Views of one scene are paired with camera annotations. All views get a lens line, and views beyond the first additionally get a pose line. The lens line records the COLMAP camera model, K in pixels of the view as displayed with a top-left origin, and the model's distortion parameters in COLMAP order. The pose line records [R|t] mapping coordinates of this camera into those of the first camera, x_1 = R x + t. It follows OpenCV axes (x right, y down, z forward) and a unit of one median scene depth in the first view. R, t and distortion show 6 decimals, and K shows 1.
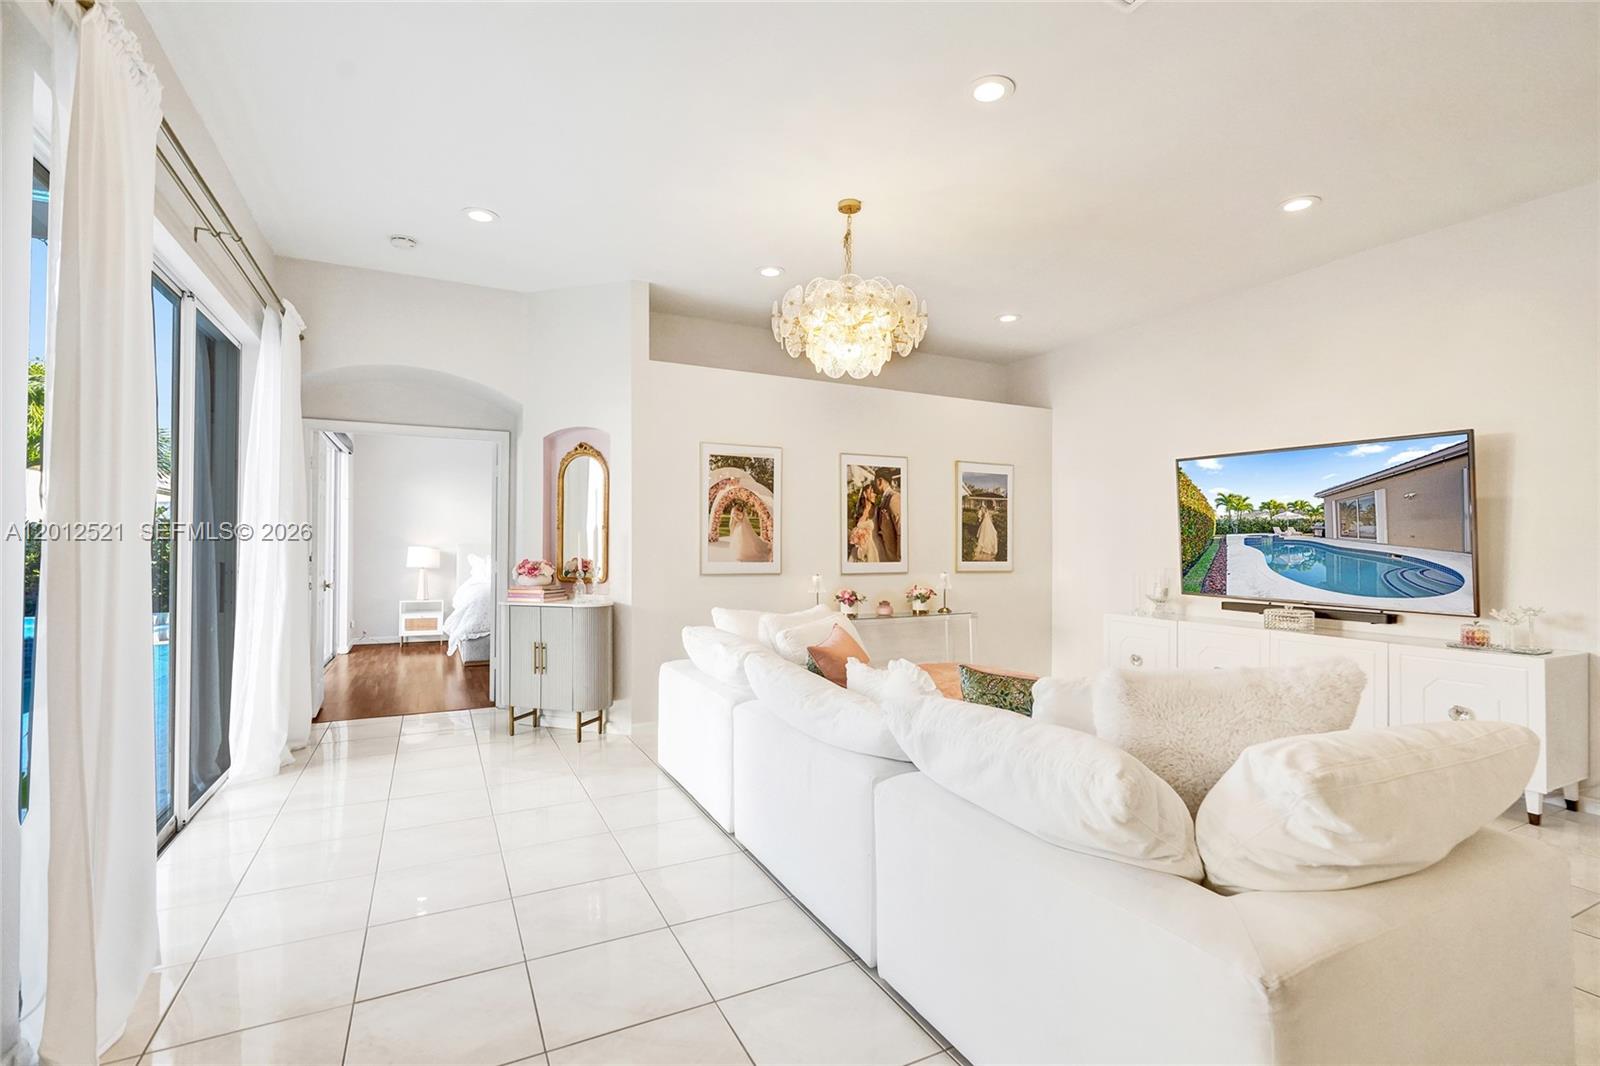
lens RADIAL K [[719.9, 0, 793.1], [0, 719.9, 542.1], [0, 0, 1]] dist [0.000682, 0.000091]
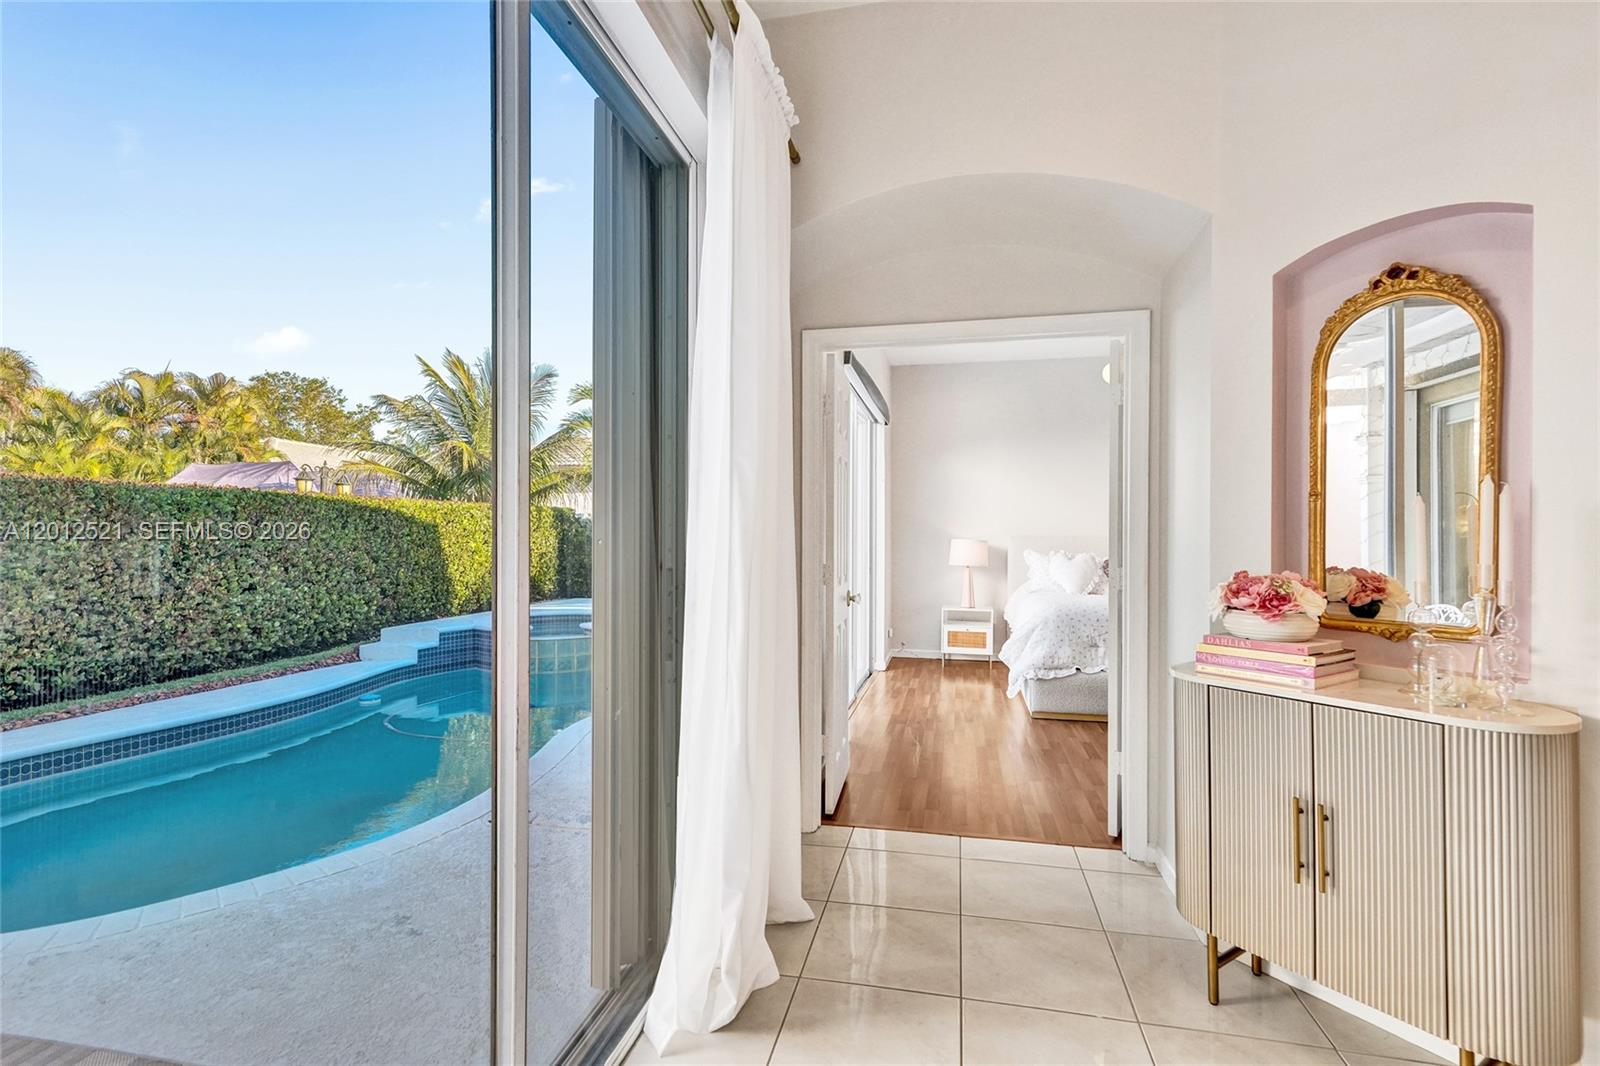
lens RADIAL K [[719.9, 0, 793.1], [0, 719.9, 542.1], [0, 0, 1]] dist [0.000682, 0.000091]
pose [[0.770633, 0.000393, -0.637280, -0.212604], [0.006715, 0.999939, 0.008737, 0.001362], [0.637244, -0.011013, 0.770583, 0.363362]]
